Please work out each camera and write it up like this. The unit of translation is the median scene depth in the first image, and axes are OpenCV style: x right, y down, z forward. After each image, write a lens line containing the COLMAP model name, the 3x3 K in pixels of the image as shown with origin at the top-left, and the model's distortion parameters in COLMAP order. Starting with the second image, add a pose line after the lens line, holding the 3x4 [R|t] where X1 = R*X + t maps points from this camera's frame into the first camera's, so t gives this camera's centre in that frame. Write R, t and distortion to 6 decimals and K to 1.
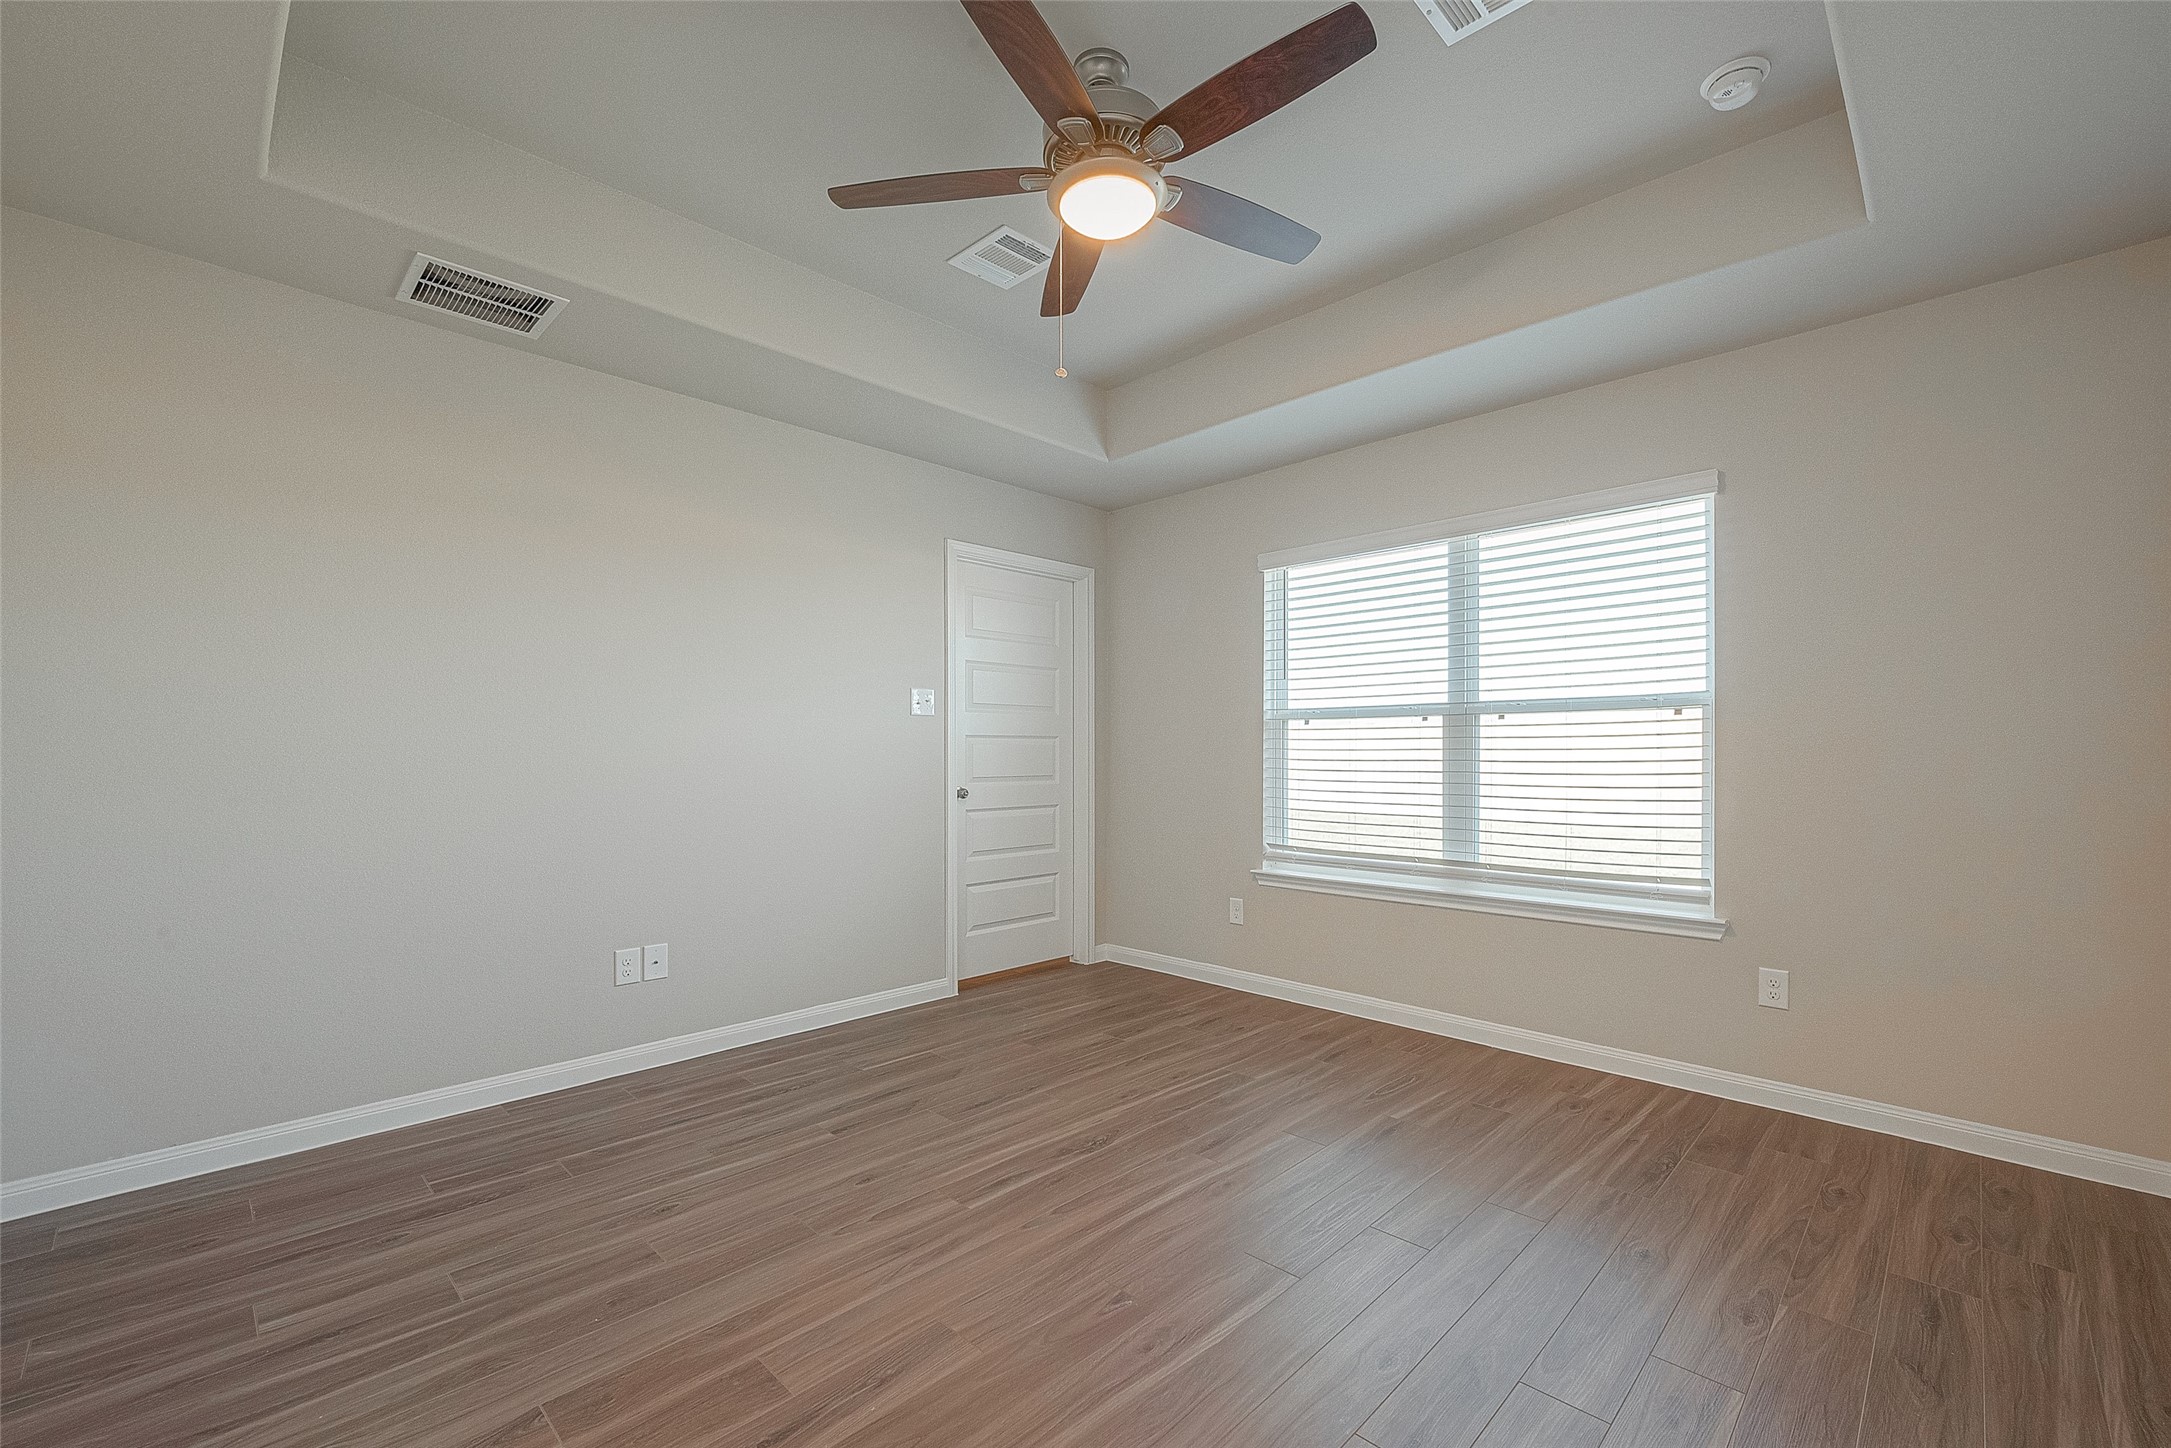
lens RADIAL K [[906.4, 0, 1083.5], [0, 906.4, 757.9], [0, 0, 1]] dist [0.000875, -0.000229]
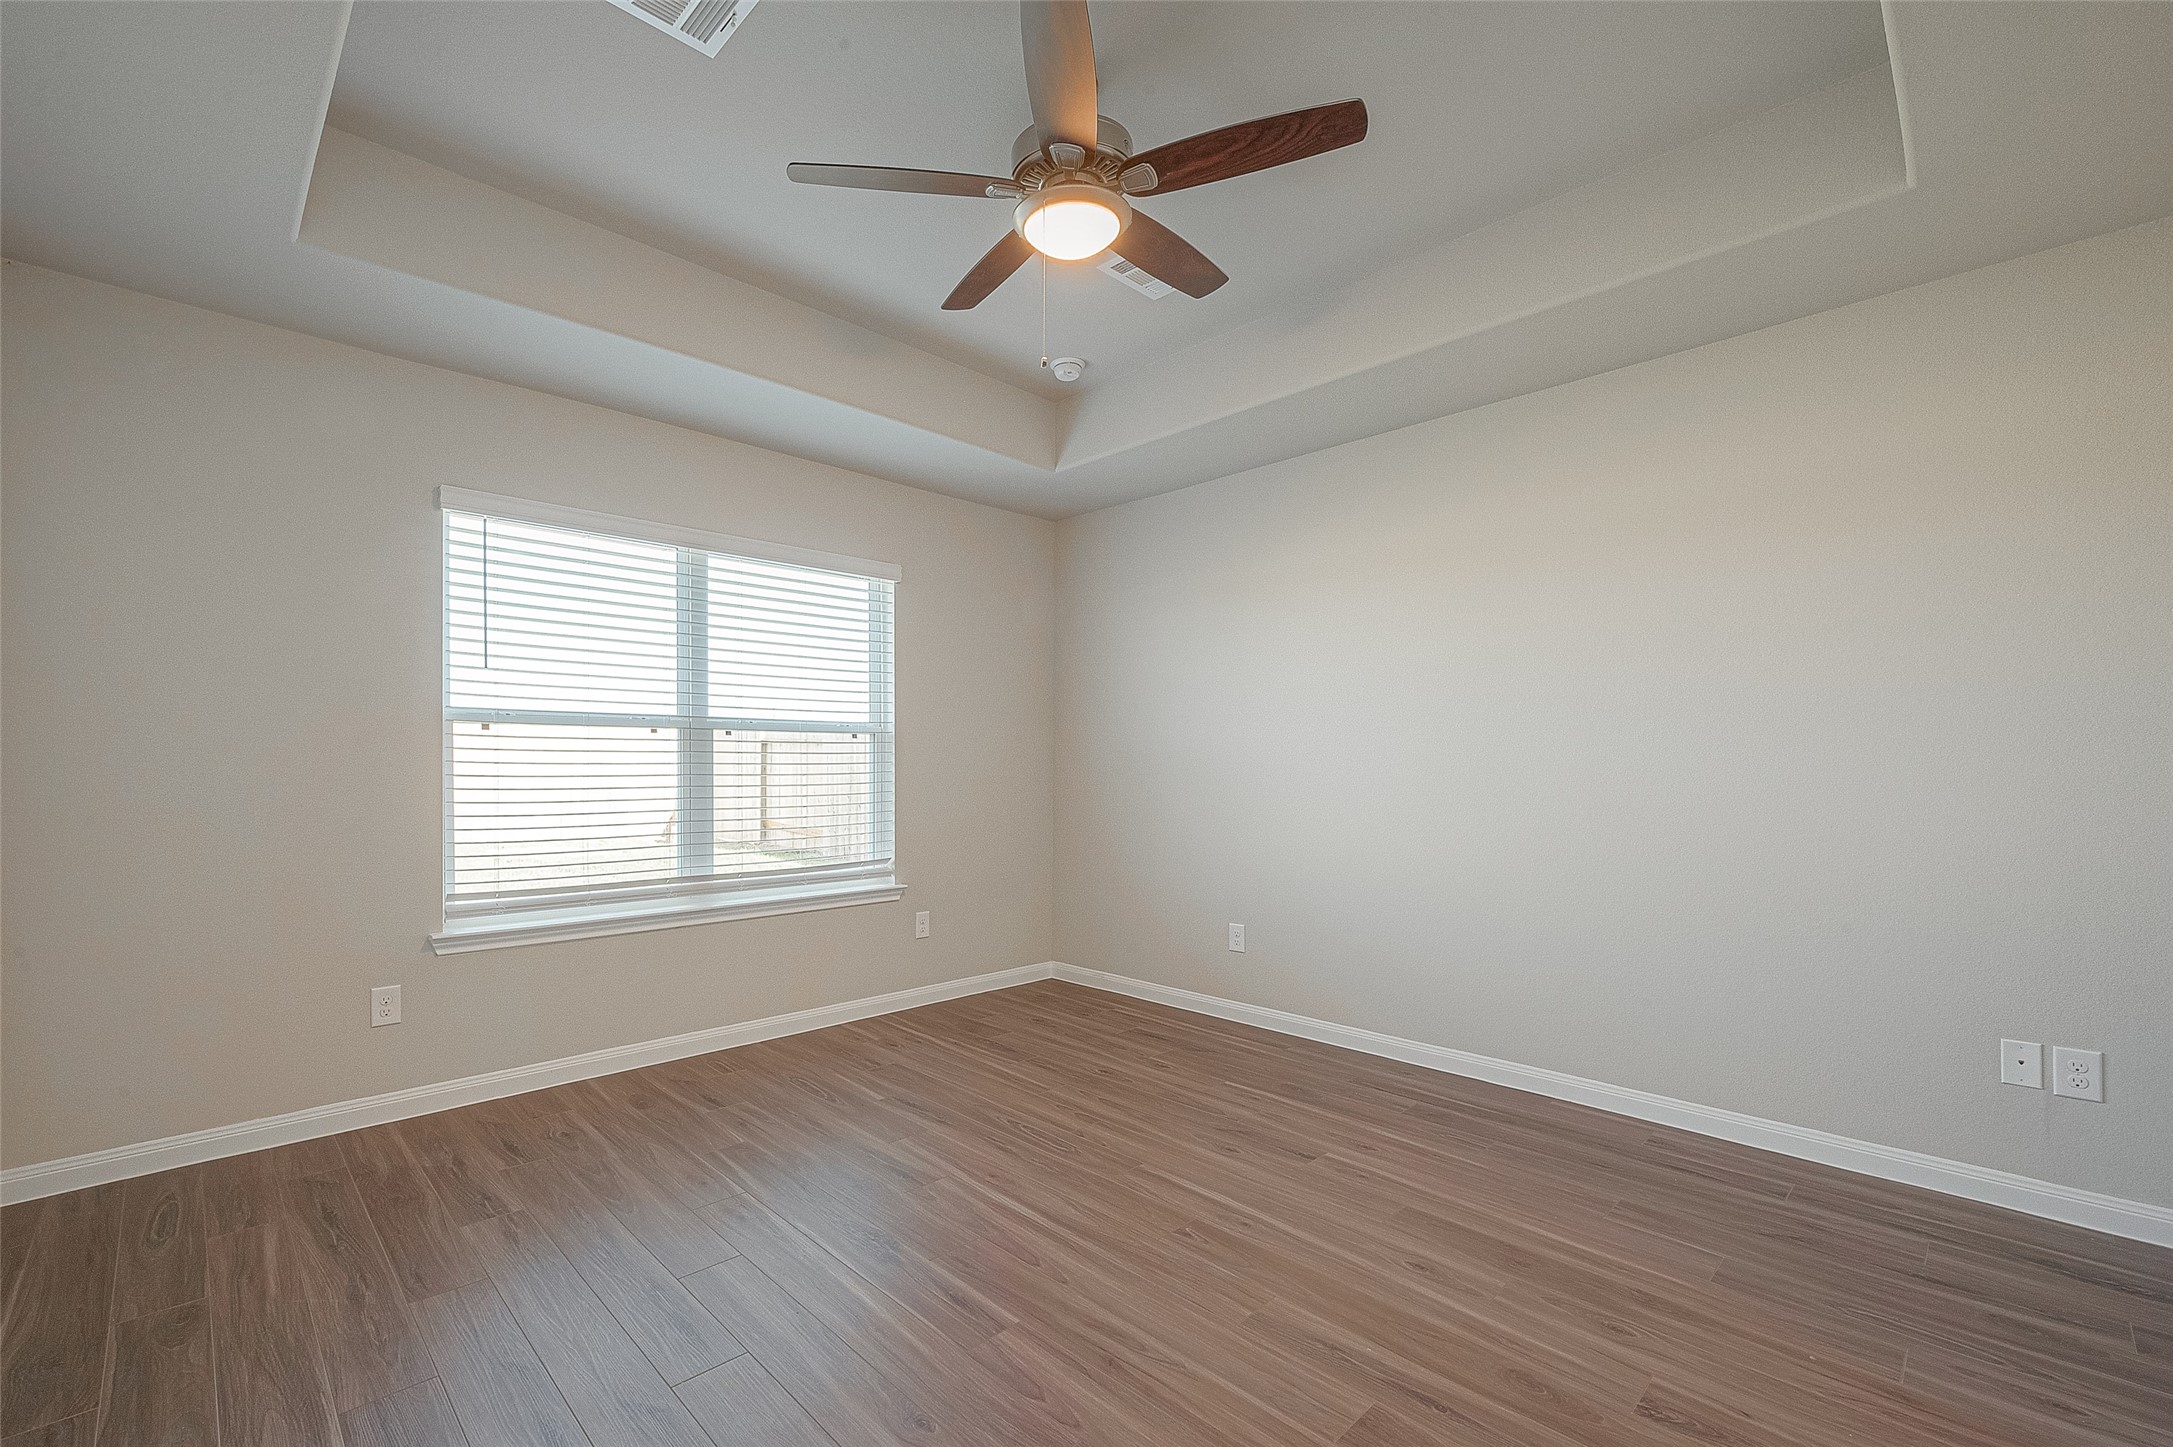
lens RADIAL K [[907.3, 0, 1084.5], [0, 907.3, 757.4], [0, 0, 1]] dist [0.000875, -0.000229]
pose [[0.013484, 0.011695, 0.999841, -0.630191], [0.006295, 0.999911, -0.011781, -0.001798], [-0.999889, 0.006453, 0.013410, 0.613597]]
